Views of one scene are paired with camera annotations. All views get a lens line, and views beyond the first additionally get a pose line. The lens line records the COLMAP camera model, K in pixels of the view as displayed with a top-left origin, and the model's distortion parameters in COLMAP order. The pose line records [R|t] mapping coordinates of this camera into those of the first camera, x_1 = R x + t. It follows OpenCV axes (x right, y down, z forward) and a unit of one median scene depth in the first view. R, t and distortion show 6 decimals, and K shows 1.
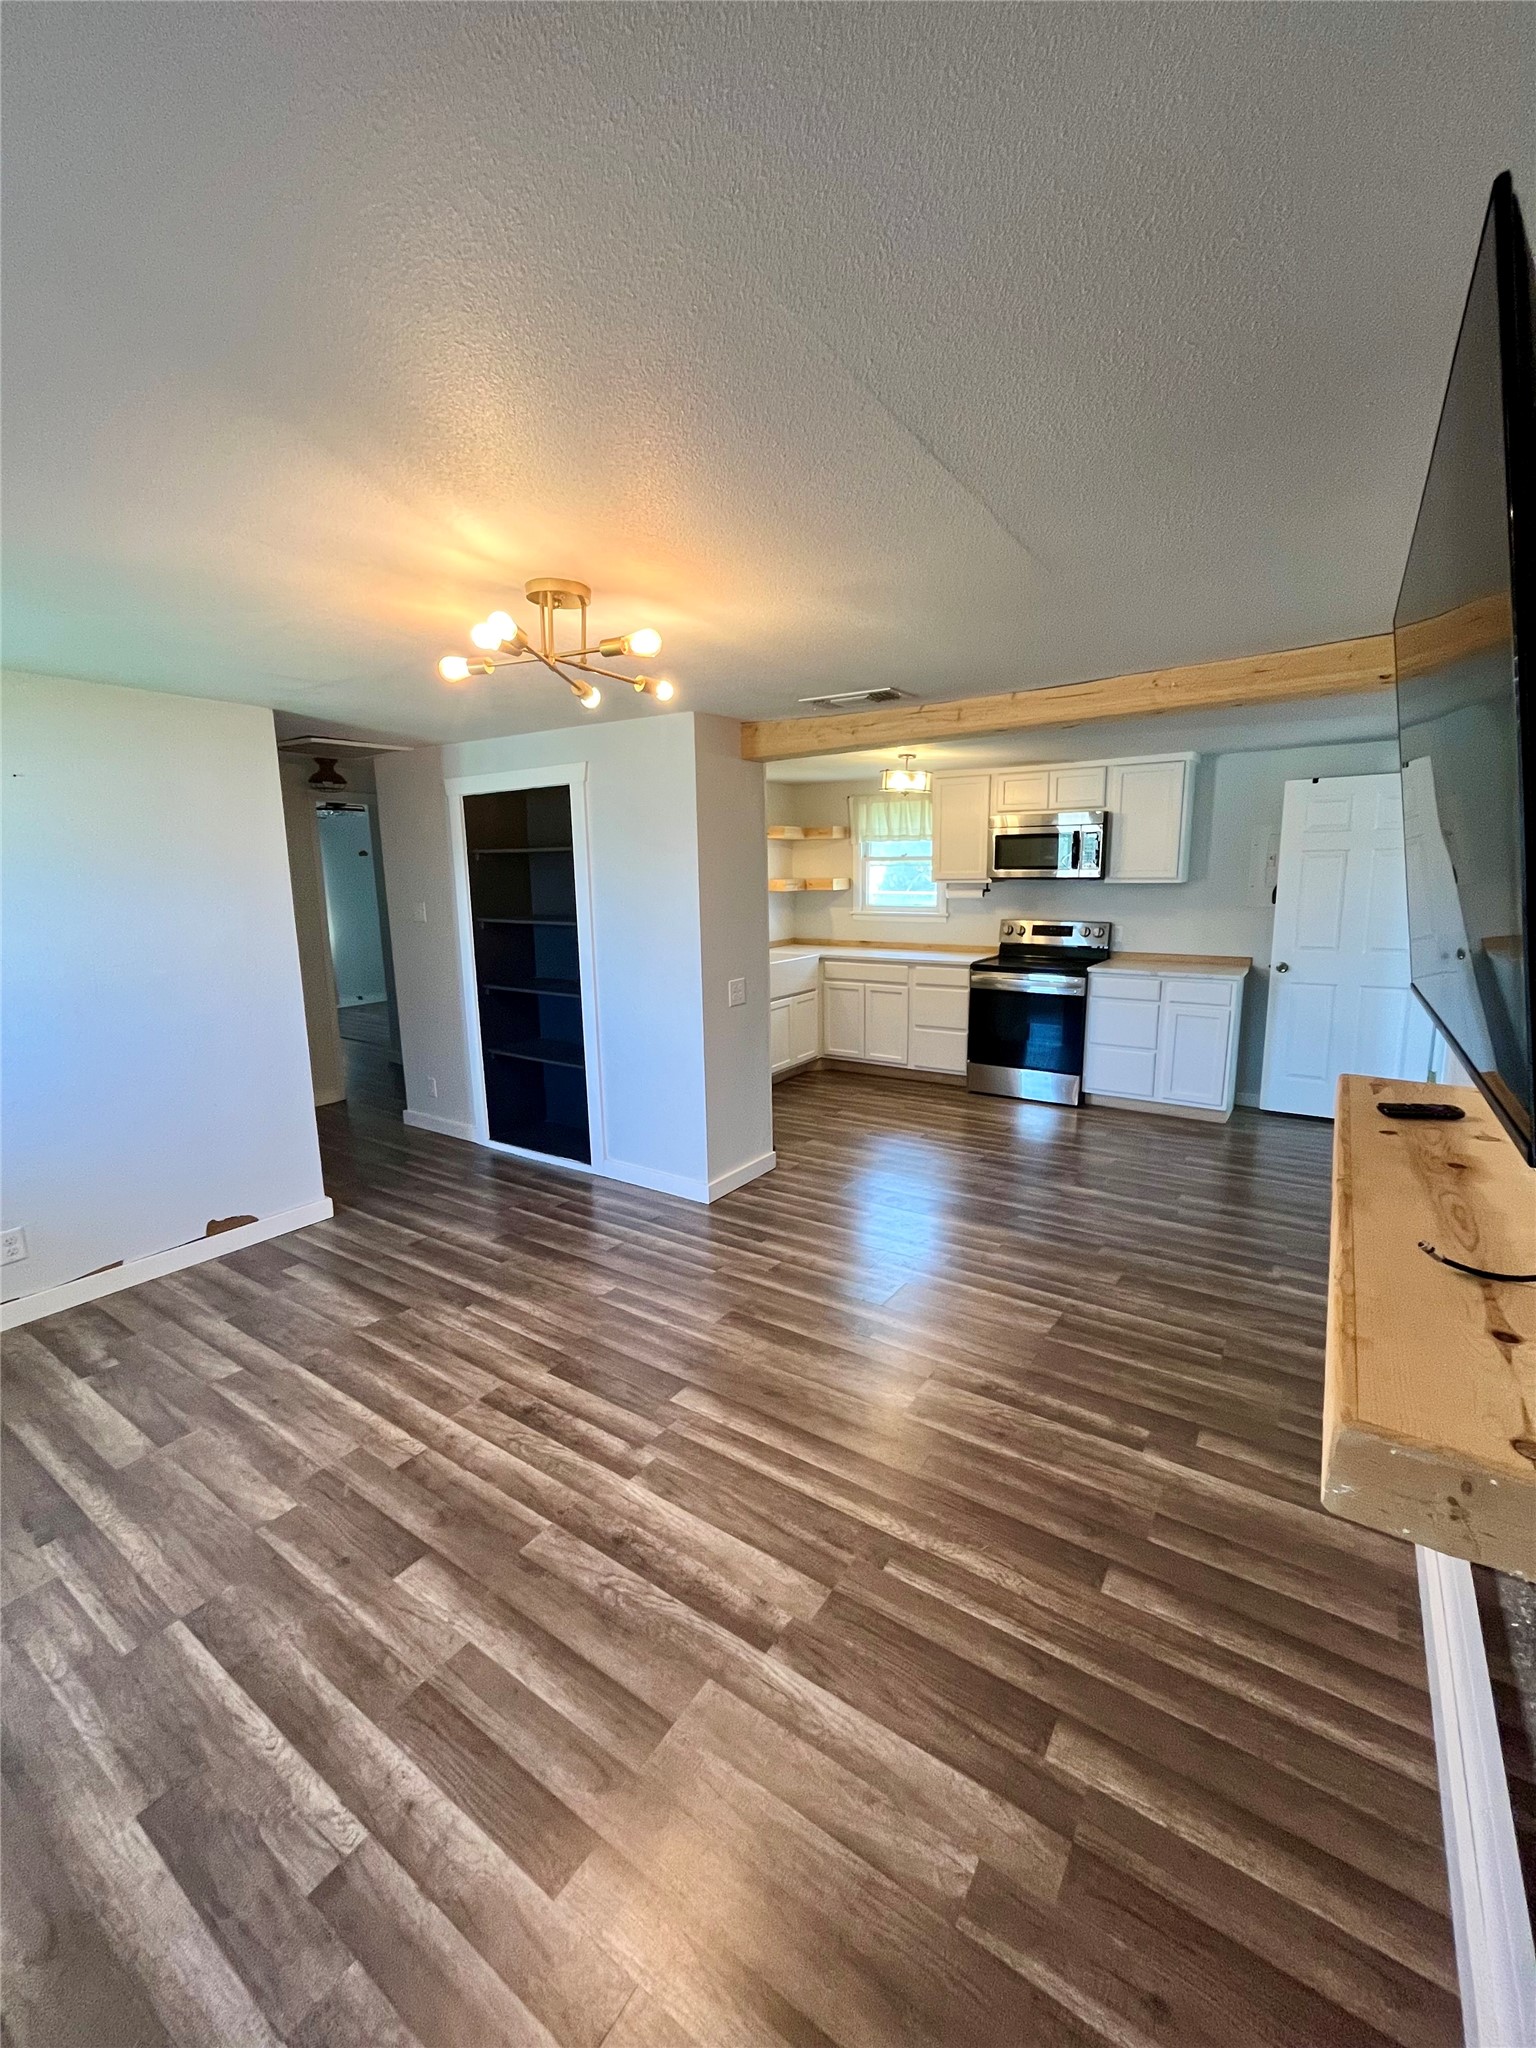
lens RADIAL K [[830.1, 0, 778.6], [0, 830.1, 1030.5], [0, 0, 1]] dist [0.001344, -0.000233]
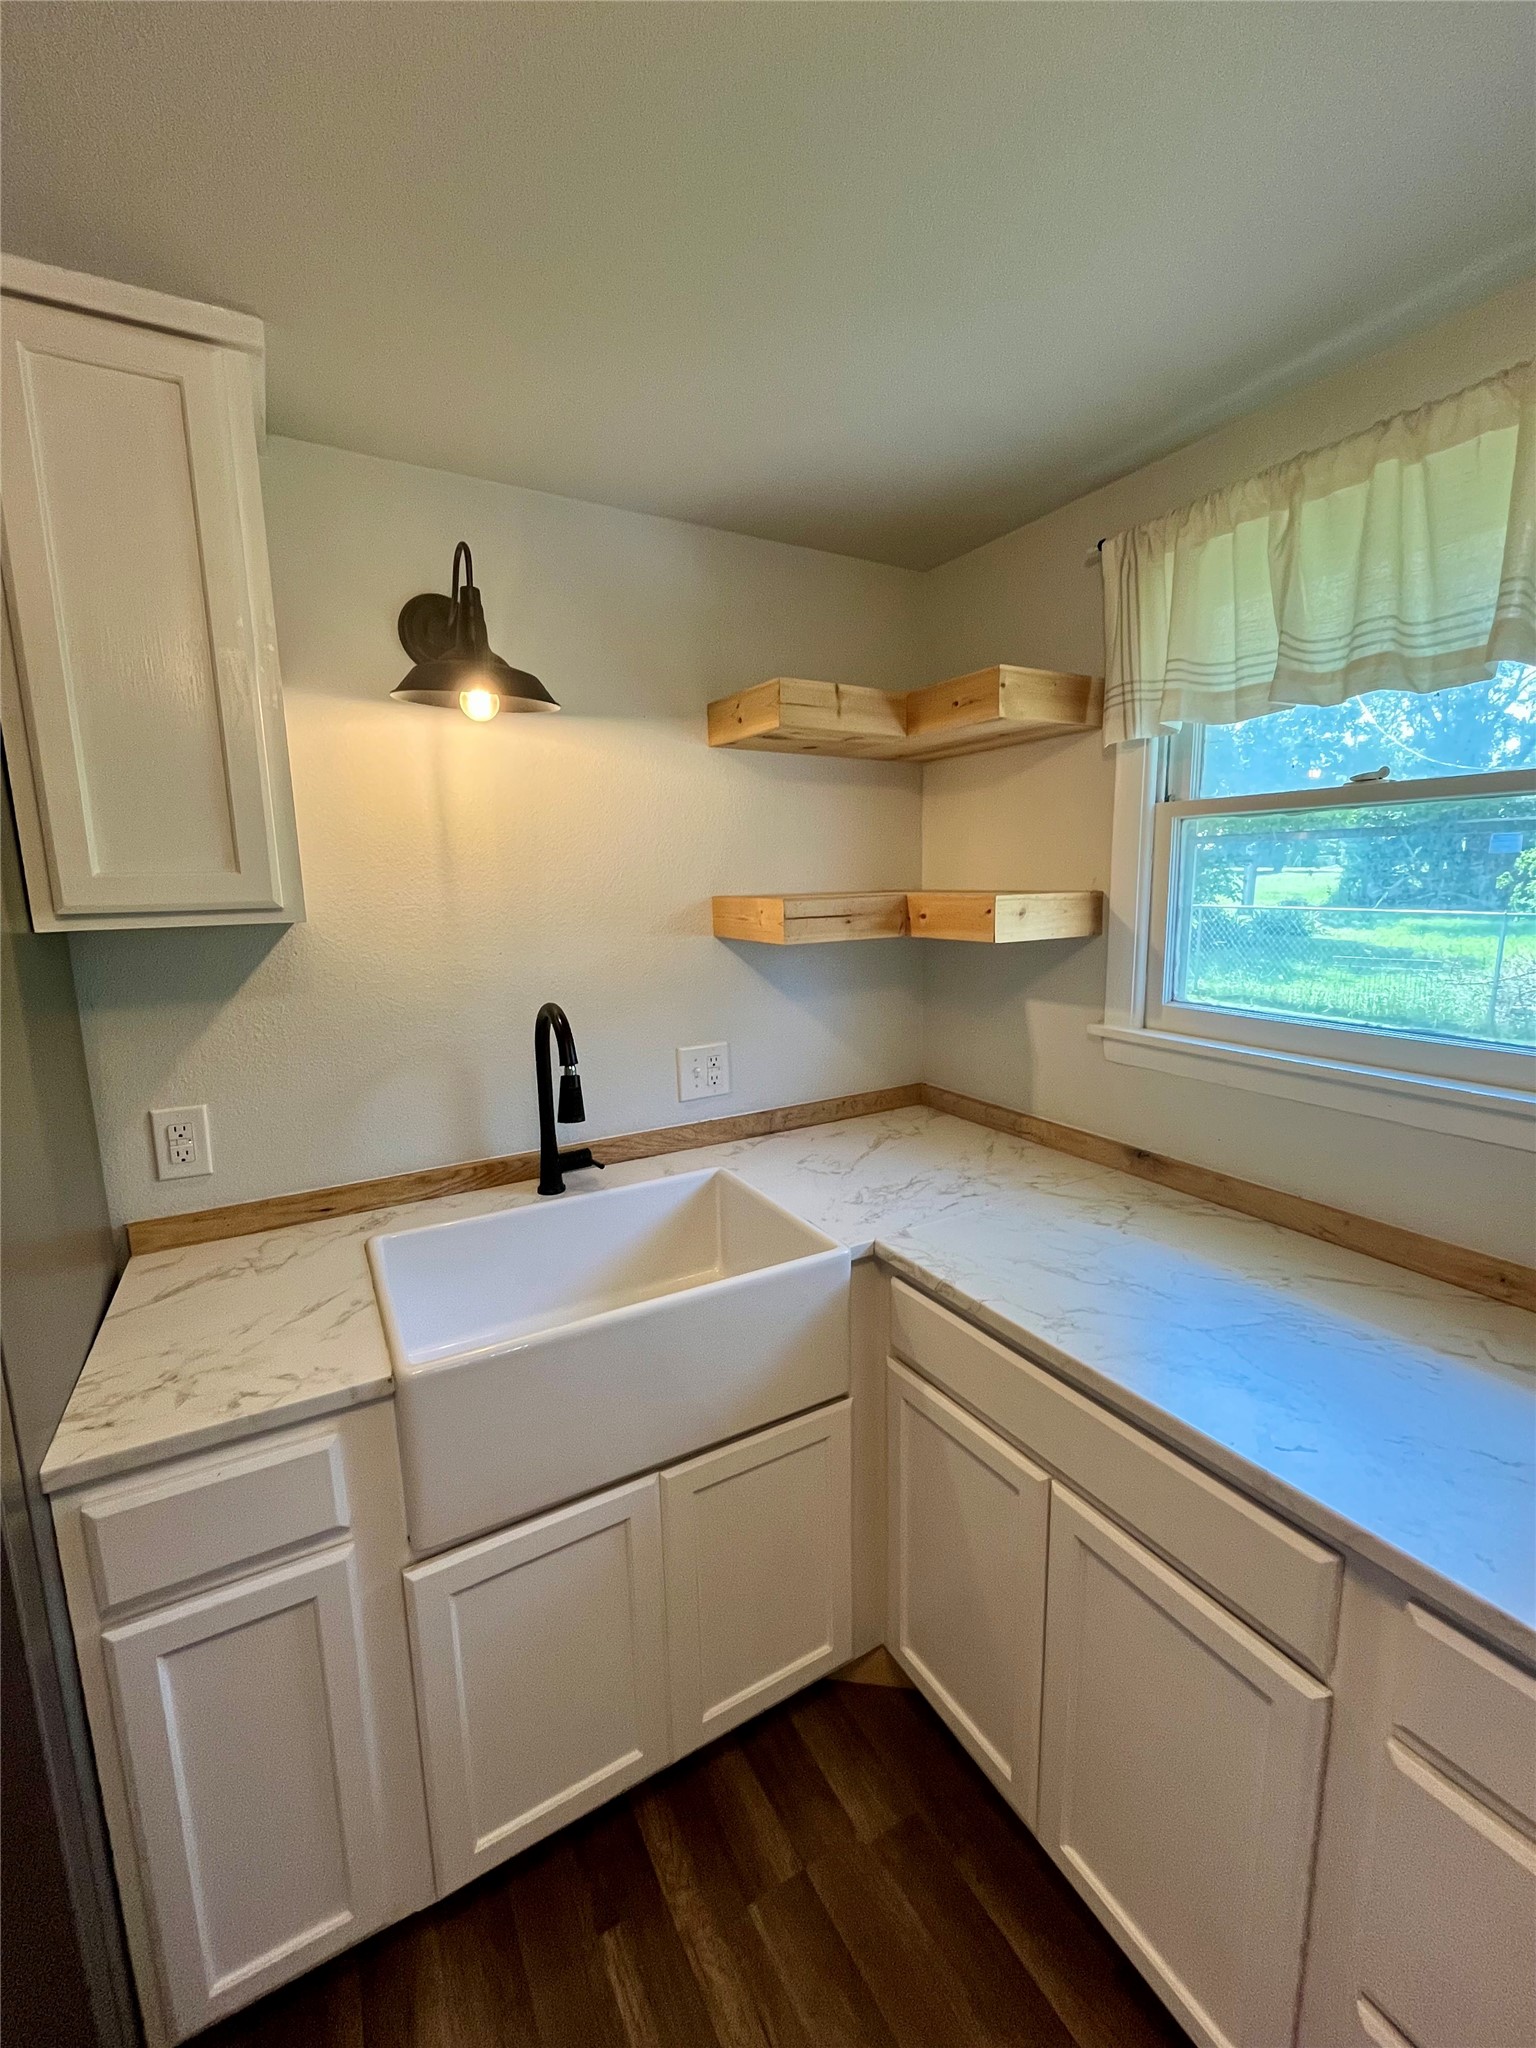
lens RADIAL K [[830.1, 0, 777.9], [0, 830.1, 1029.7], [0, 0, 1]] dist [0.001344, -0.000233]
pose [[0.896976, 0.071476, -0.436263, 0.292117], [-0.075462, 0.997115, 0.008212, -0.359802], [0.435592, 0.025555, 0.899782, 1.927499]]
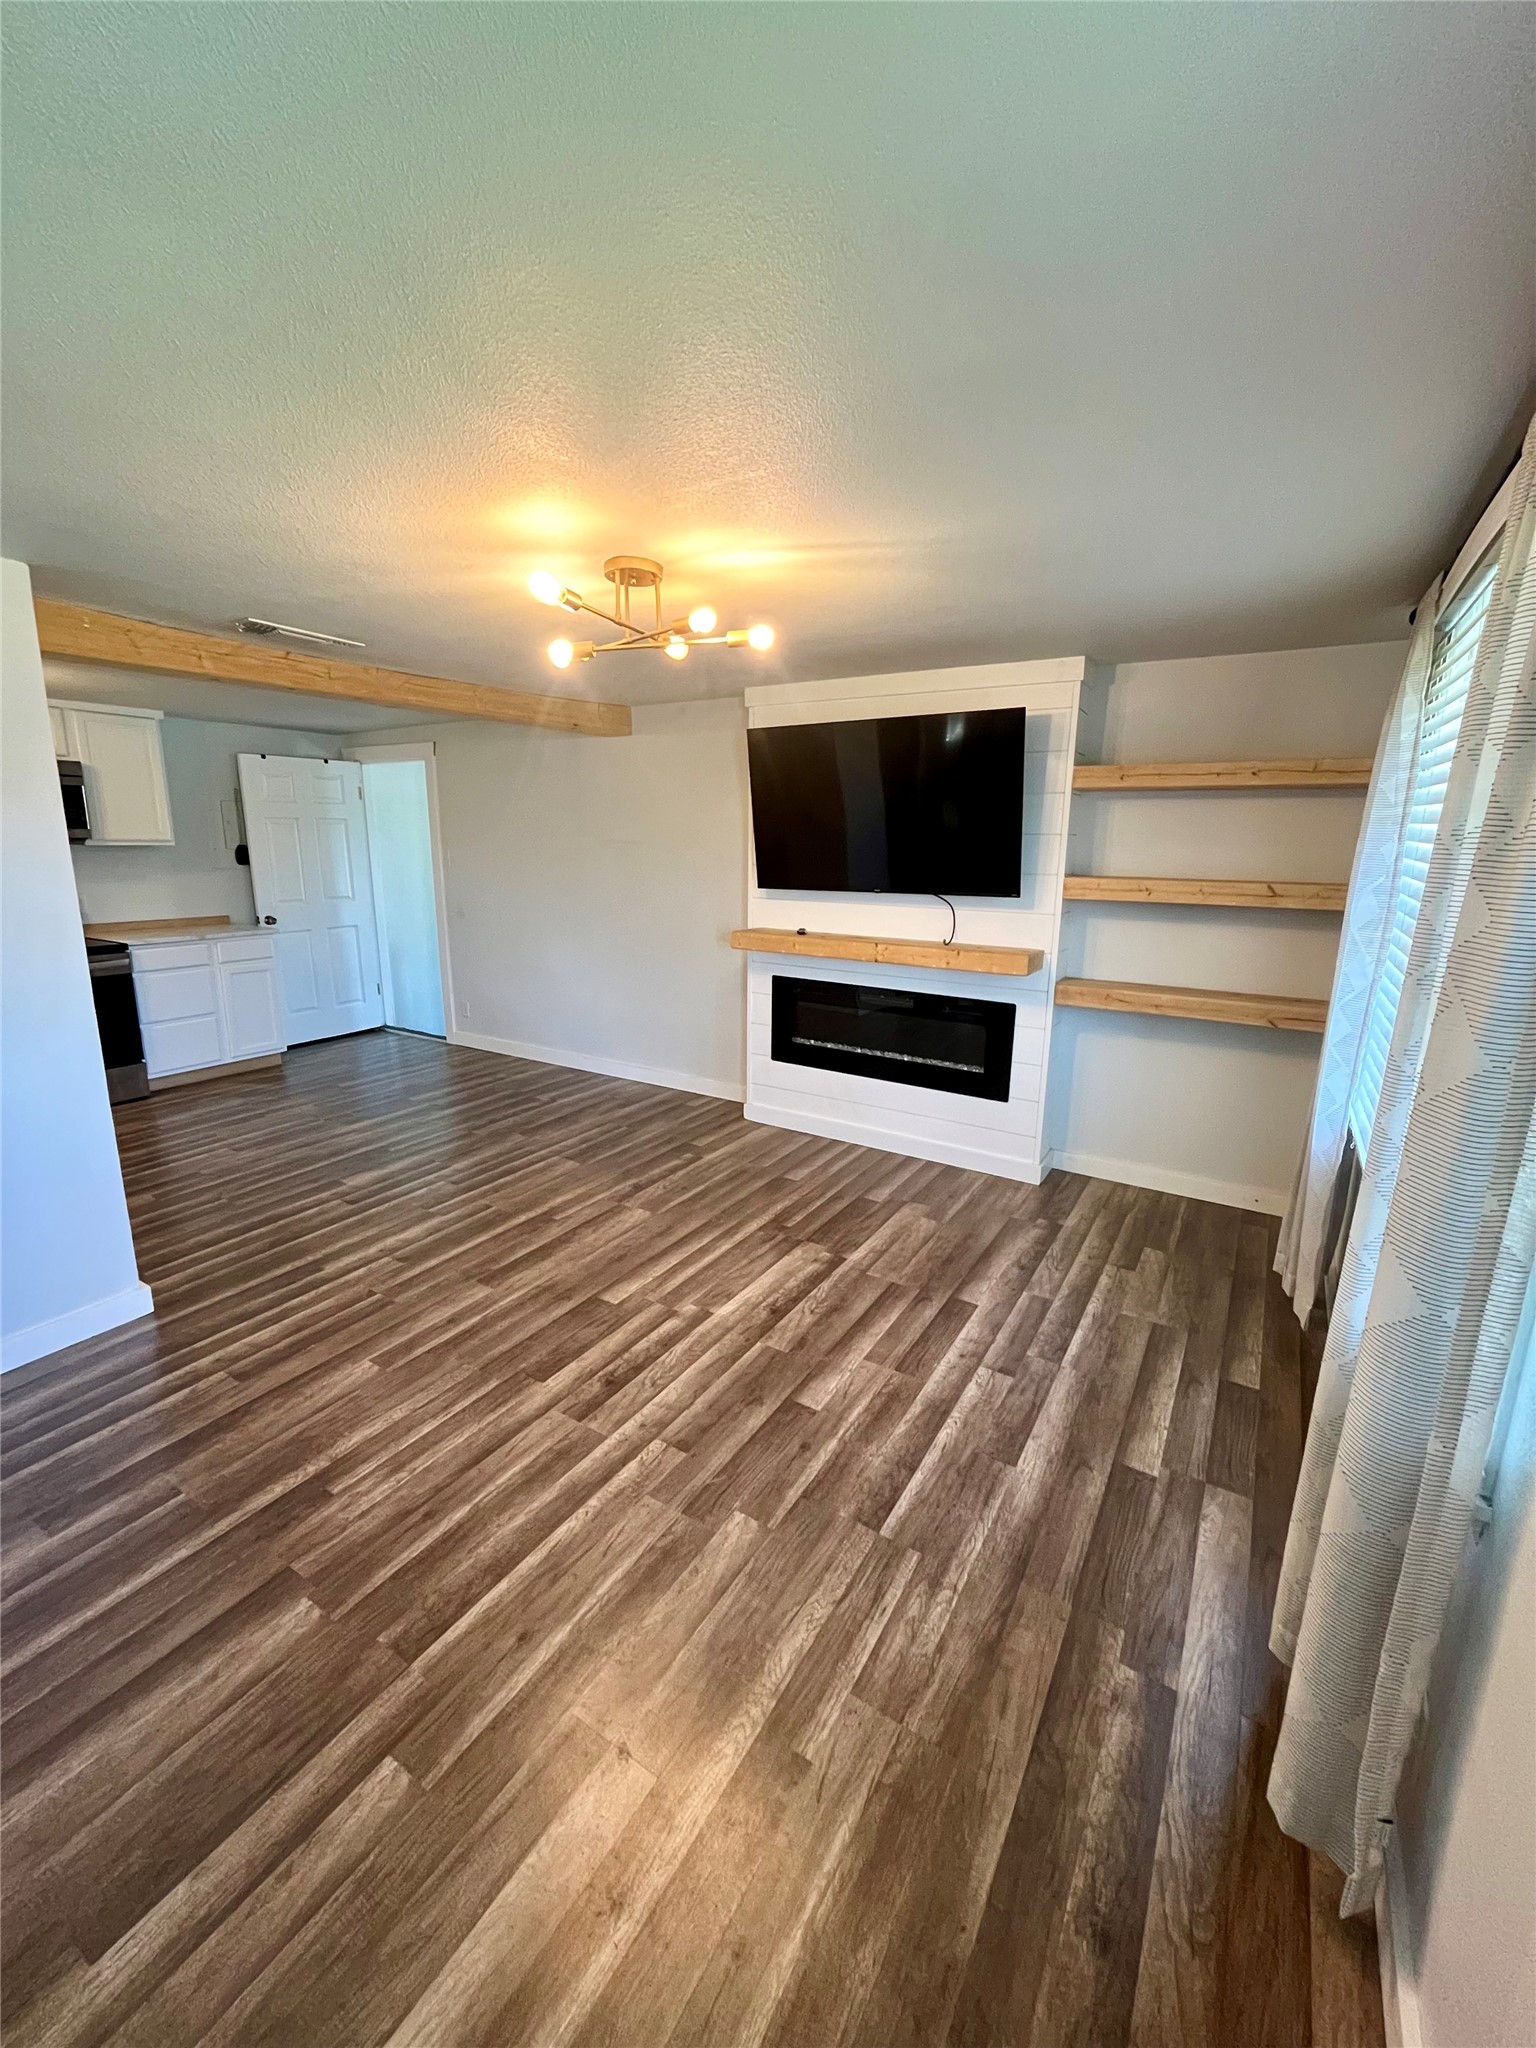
lens RADIAL K [[830.1, 0, 774.2], [0, 830.1, 1020.4], [0, 0, 1]] dist [0.001344, -0.000233]
pose [[-0.045023, -0.199945, 0.978772, -1.089097], [0.176013, 0.962850, 0.204789, -0.106477], [-0.983358, 0.181497, -0.008157, 0.687358]]
